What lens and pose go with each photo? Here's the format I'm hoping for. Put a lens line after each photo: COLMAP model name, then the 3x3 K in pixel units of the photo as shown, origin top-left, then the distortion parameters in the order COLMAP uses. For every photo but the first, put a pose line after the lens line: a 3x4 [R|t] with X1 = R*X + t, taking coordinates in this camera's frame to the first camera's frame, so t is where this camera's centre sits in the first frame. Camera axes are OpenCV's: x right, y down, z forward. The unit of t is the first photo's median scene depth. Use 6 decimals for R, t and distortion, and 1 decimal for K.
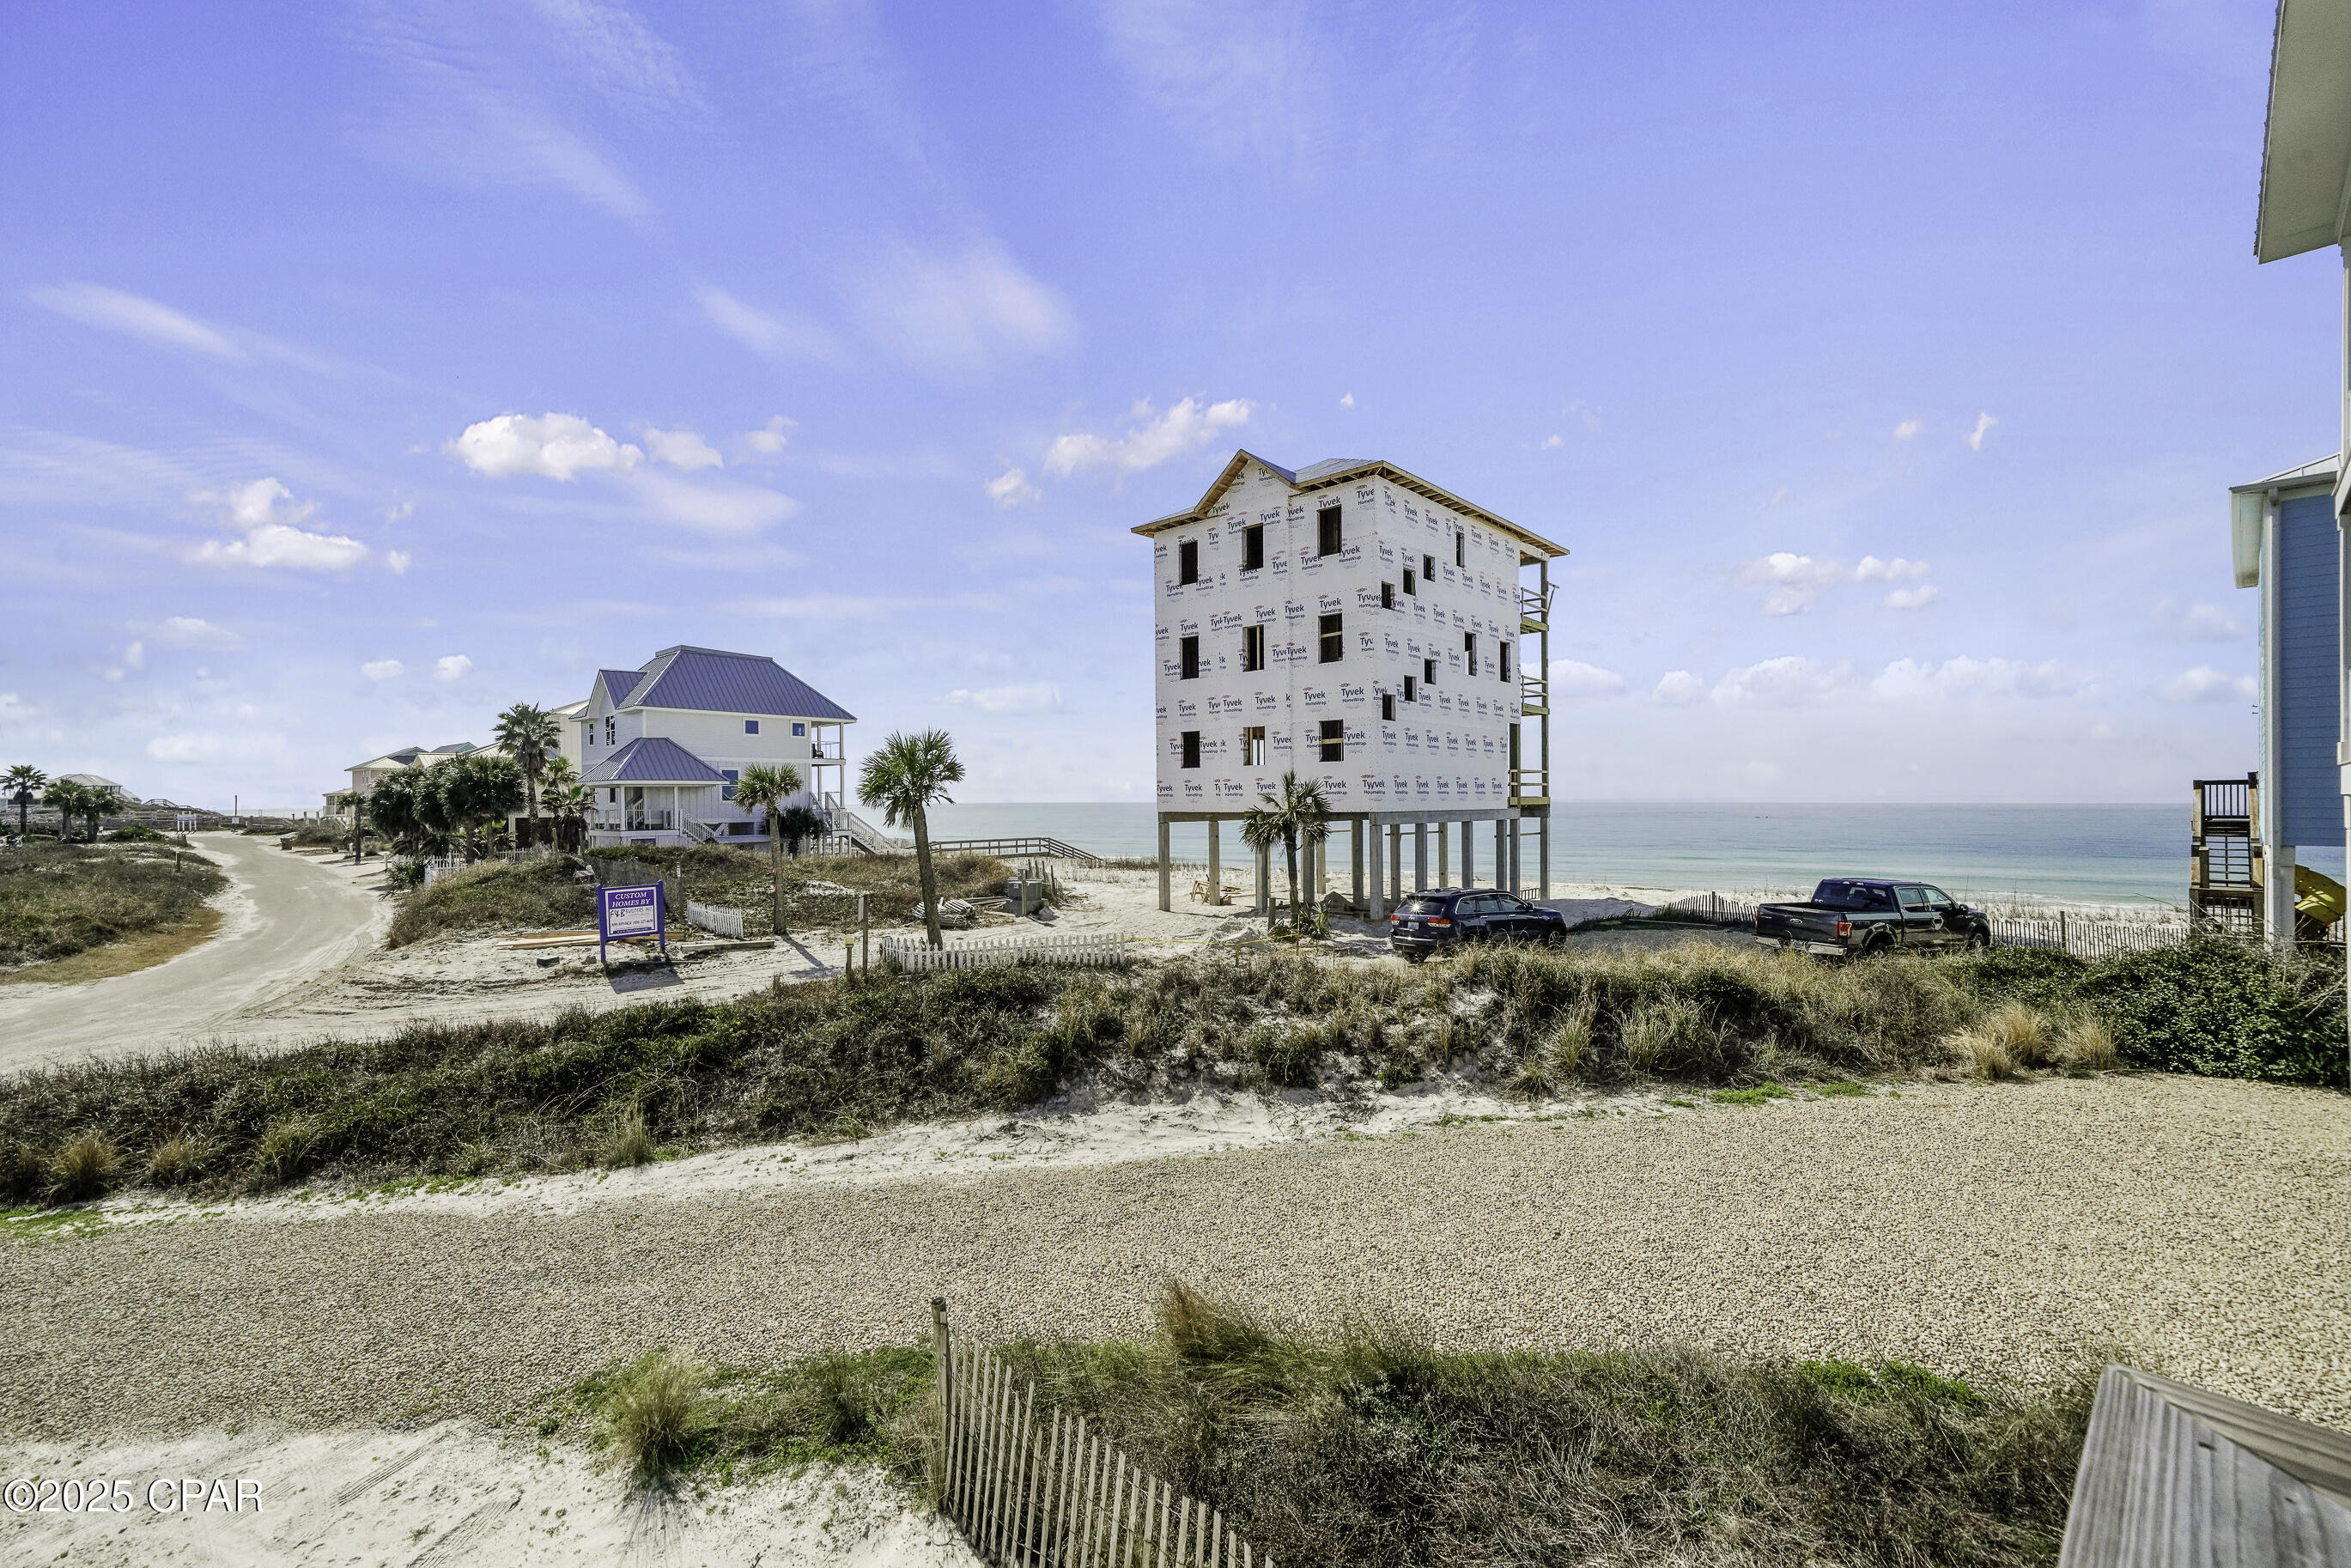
lens RADIAL K [[996.8, 0, 1189.7], [0, 996.8, 806.2], [0, 0, 1]] dist [-0.001676, 0.002903]
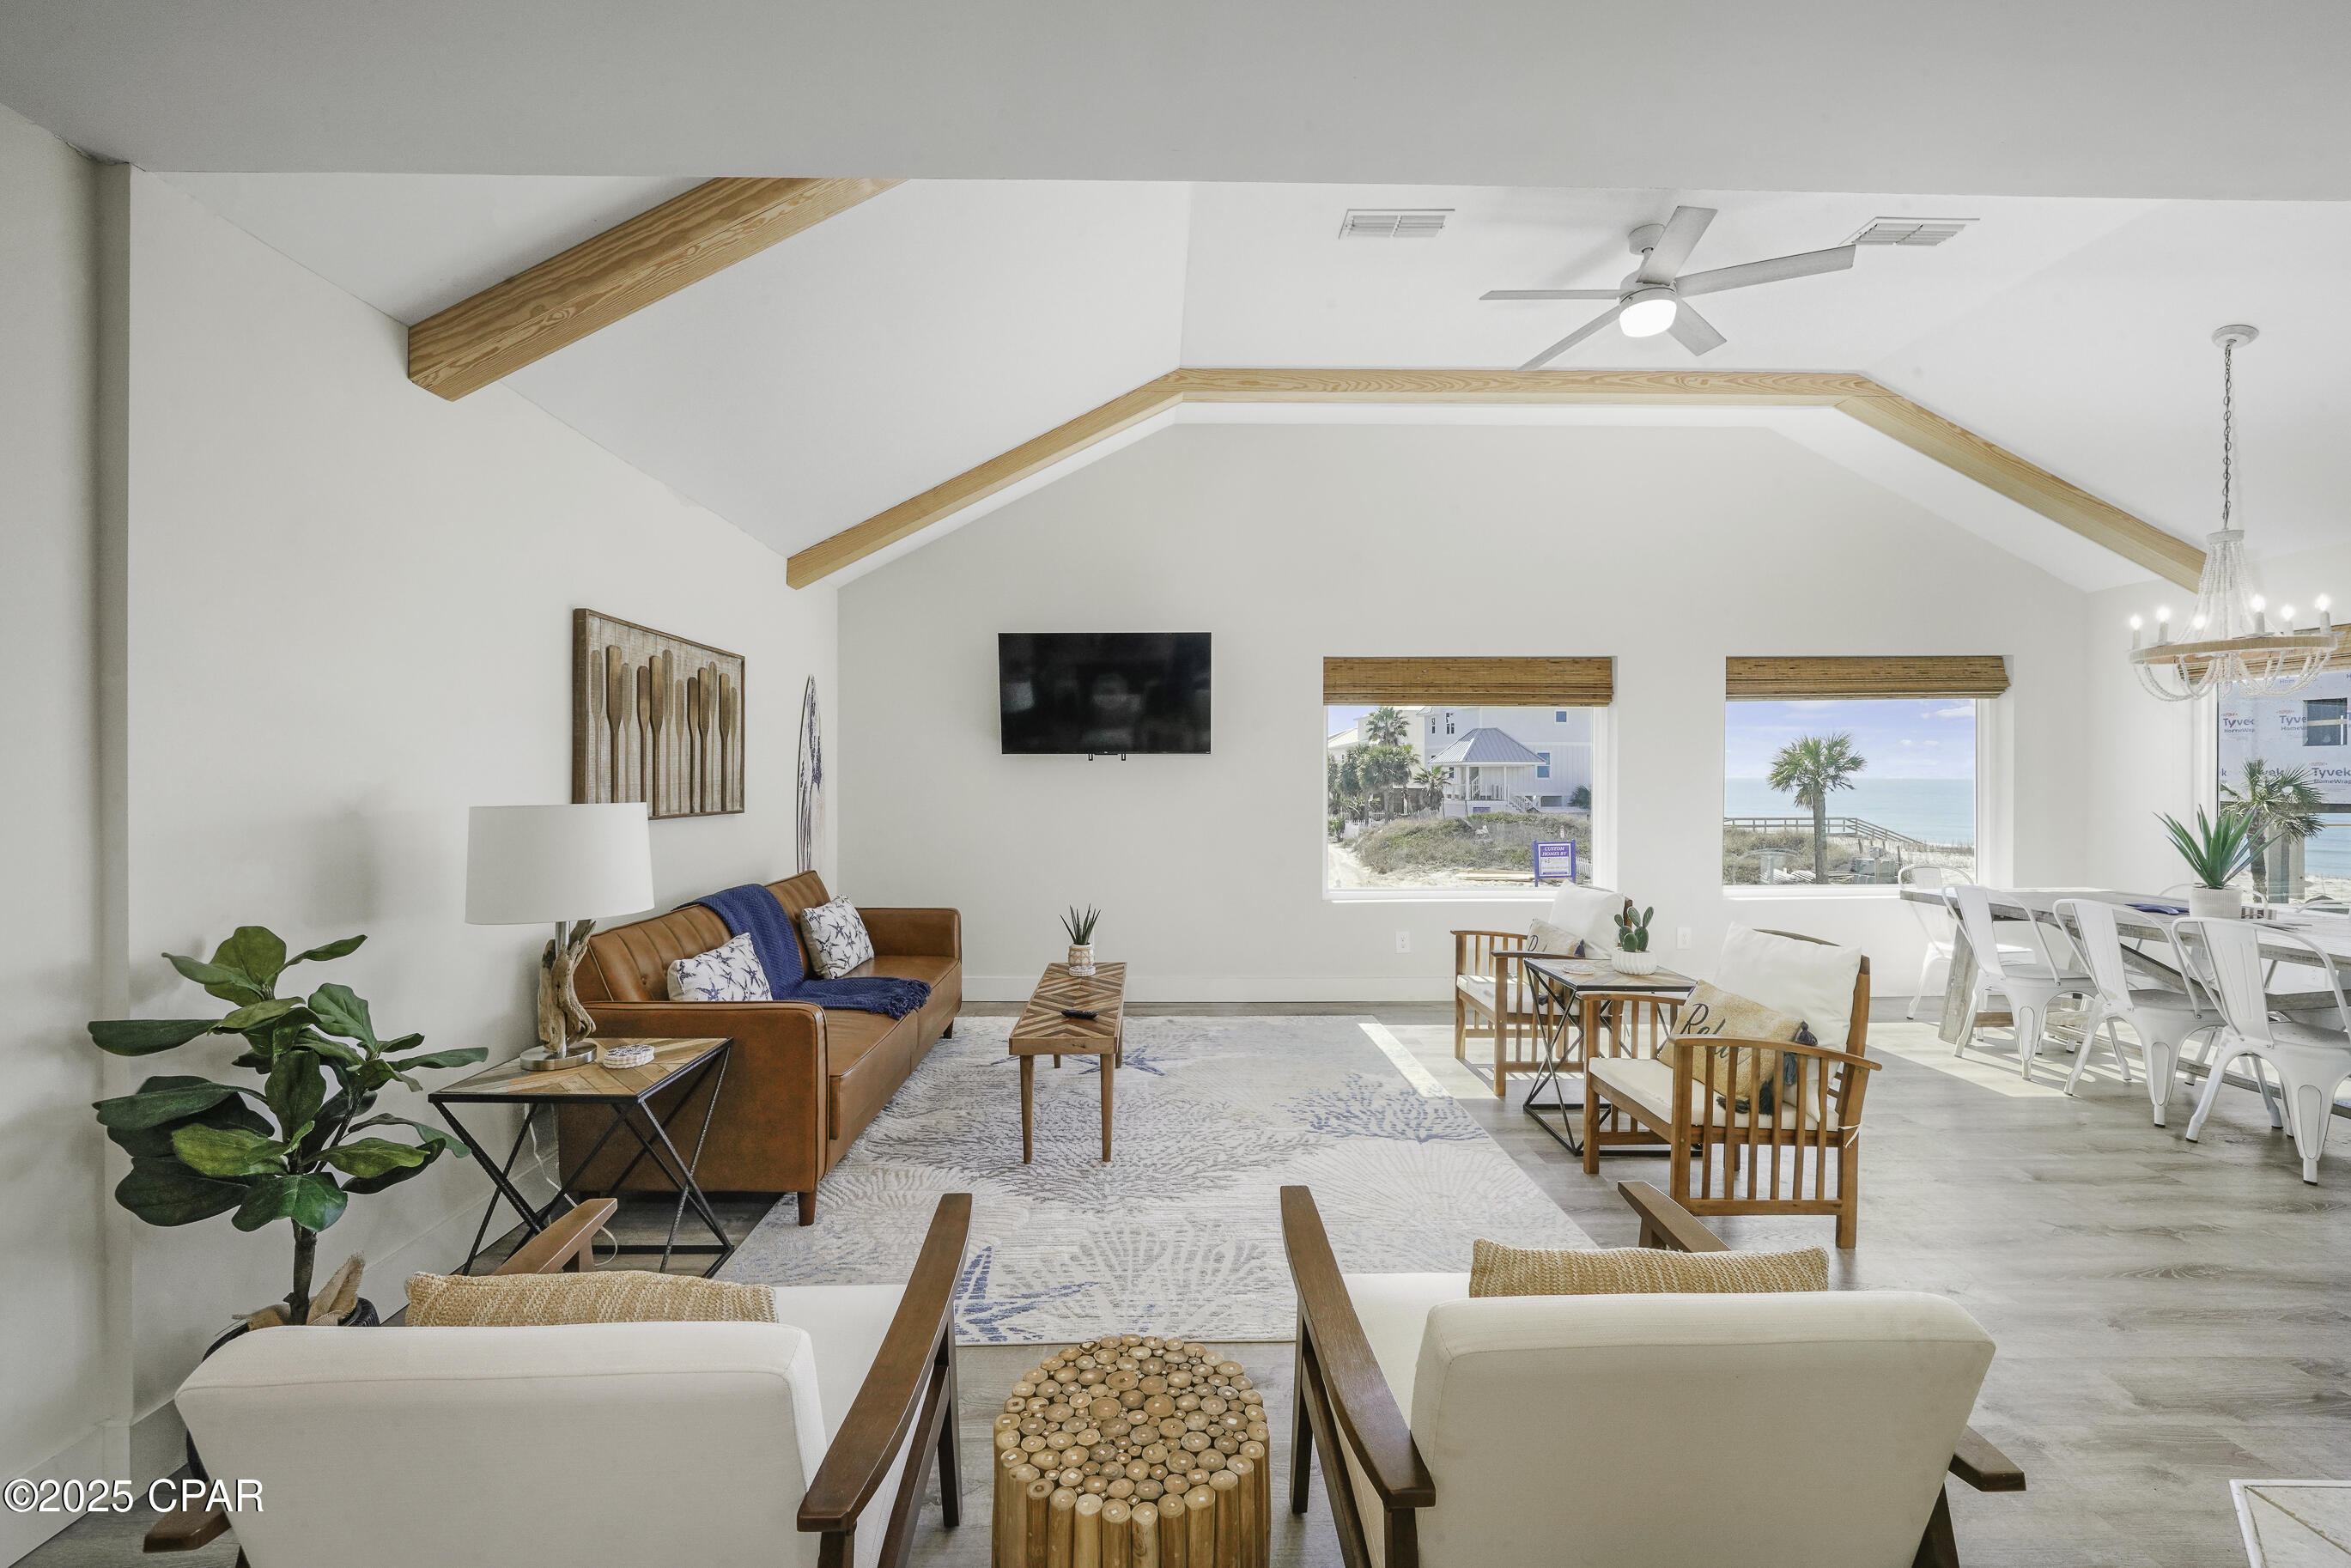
lens RADIAL K [[923.3, 0, 1140.7], [0, 923.3, 780.0], [0, 0, 1]] dist [-0.009994, 0.000090]
pose [[0.721256, 0.013040, -0.692546, -0.054880], [-0.012200, 0.999907, 0.006122, -0.006681], [0.692561, 0.004033, 0.721348, -0.293094]]
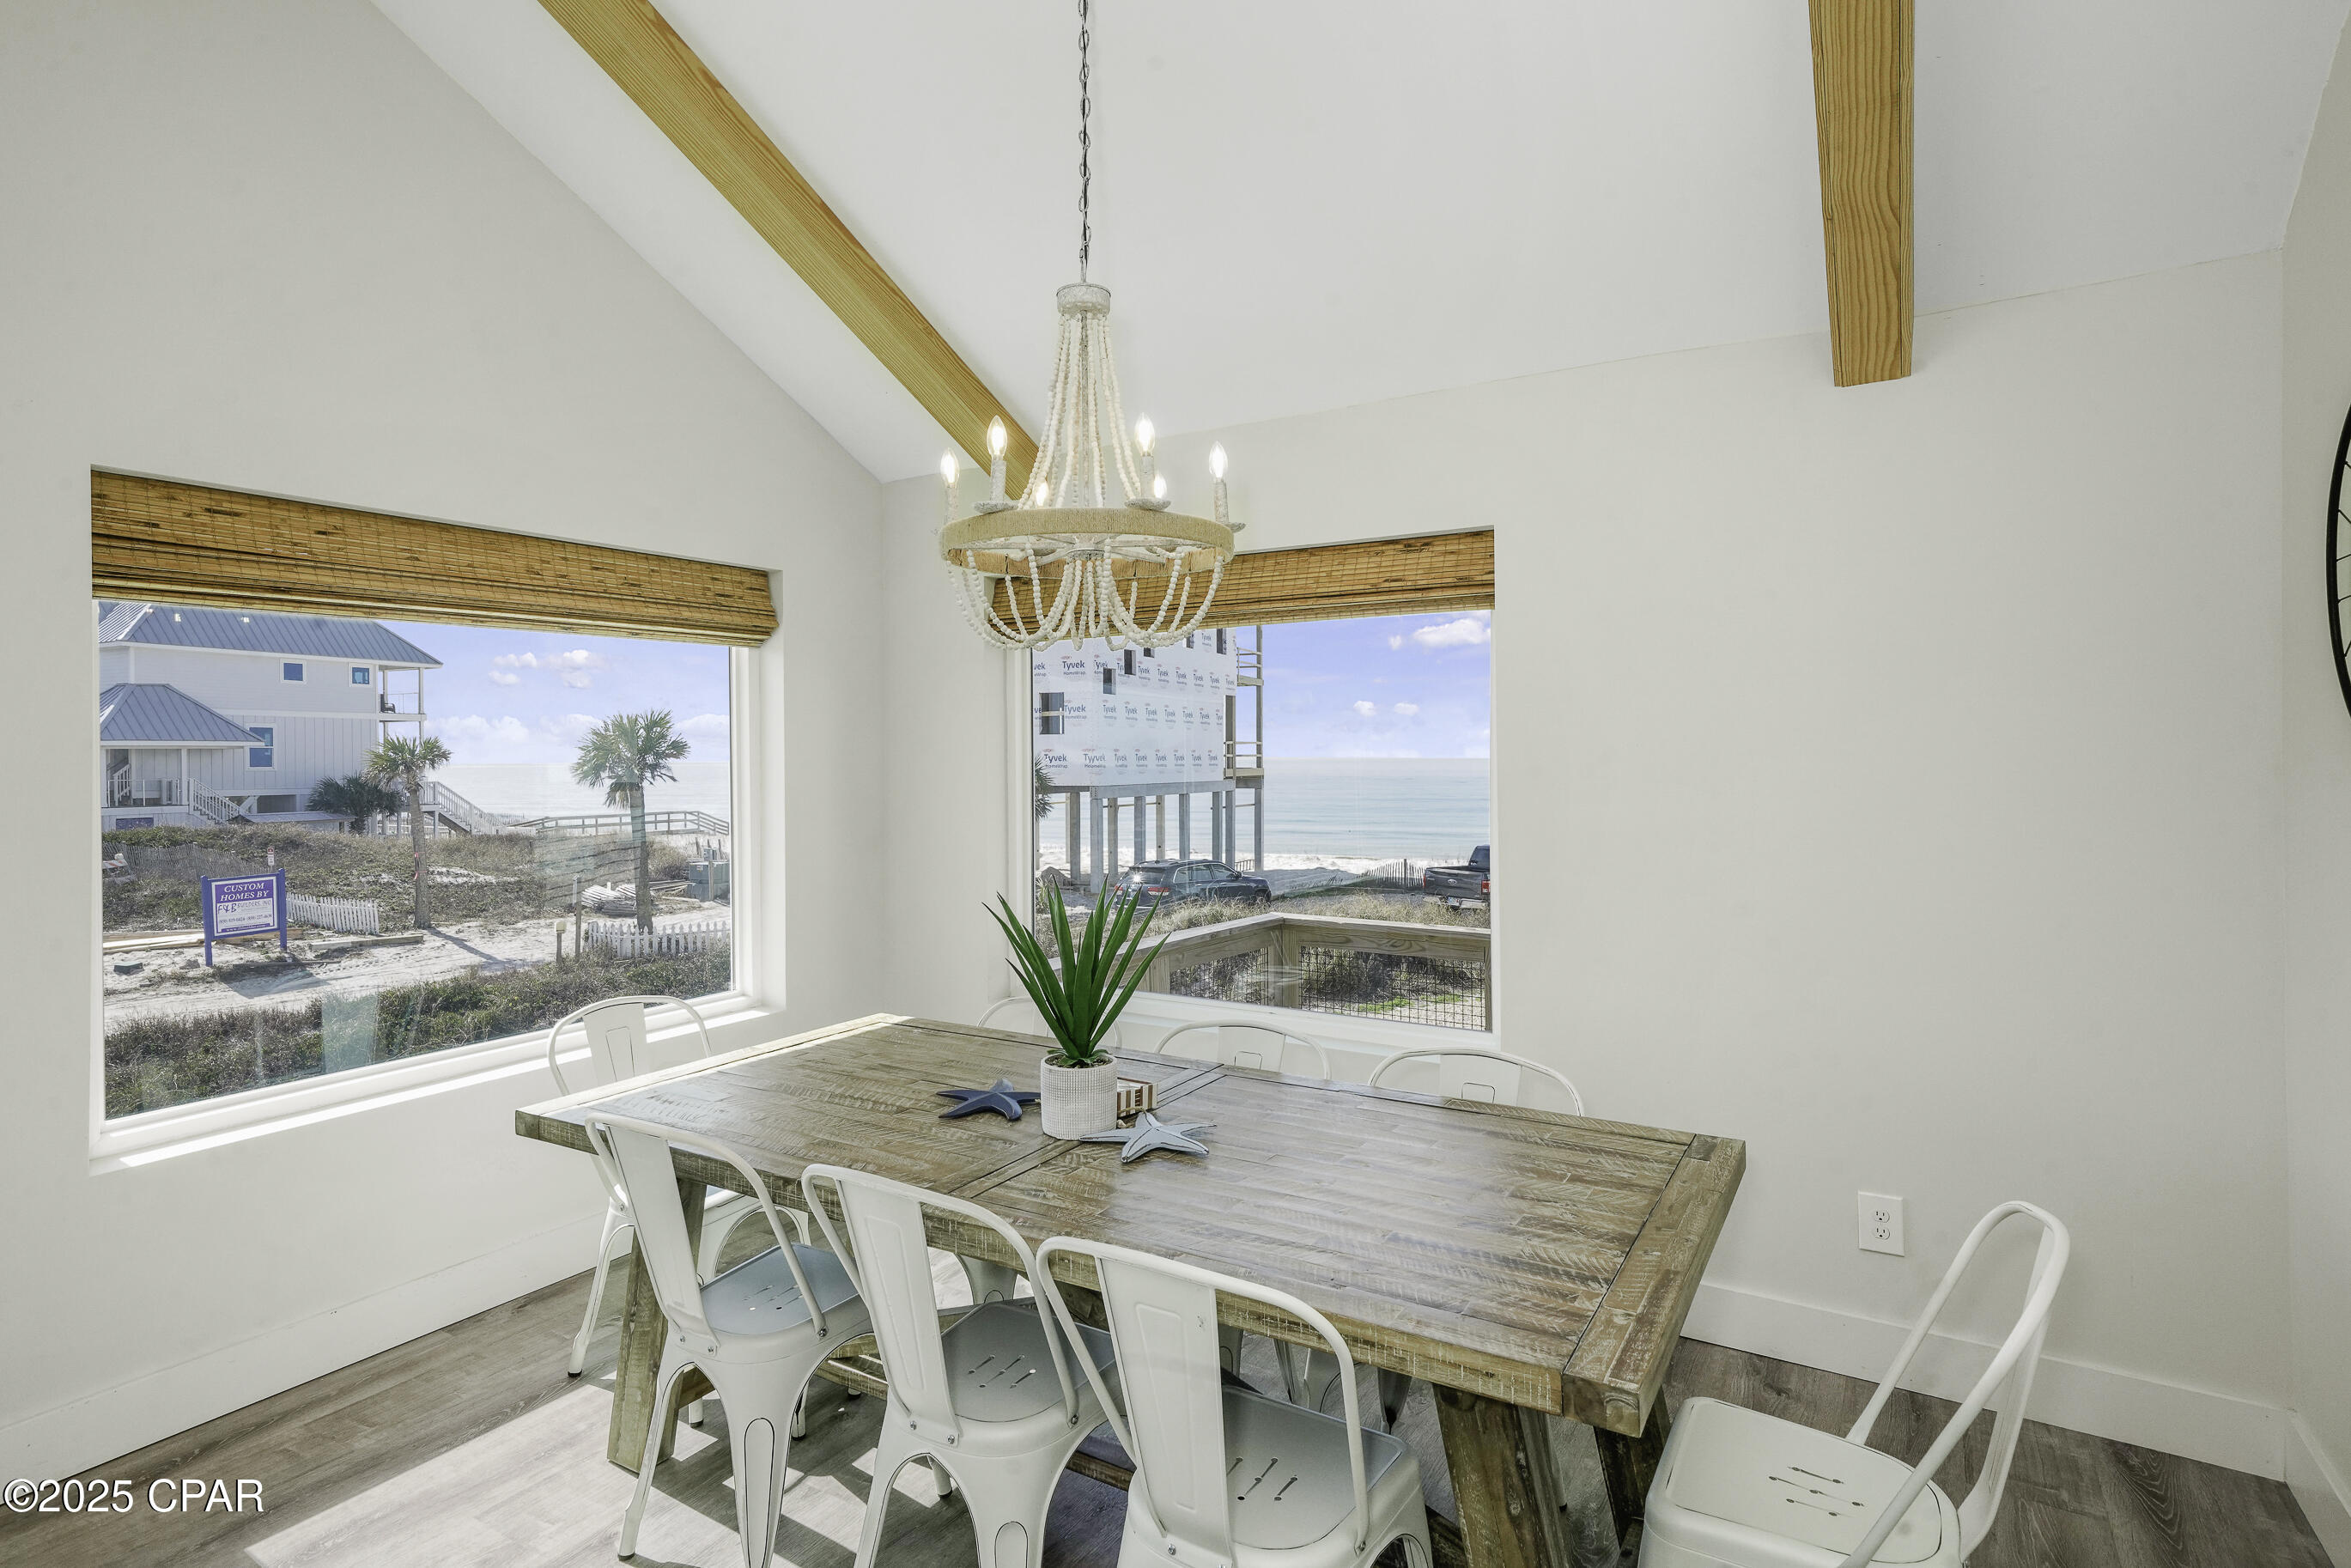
lens RADIAL K [[1202.7, 0, 1208.1], [0, 1202.7, 771.1], [0, 0, 1]] dist [0.004082, 0.007176]
pose [[0.958177, 0.002046, 0.286169, -0.048981], [-0.002738, 0.999994, 0.002019, -0.011106], [-0.286163, -0.002718, 0.958177, -0.181280]]
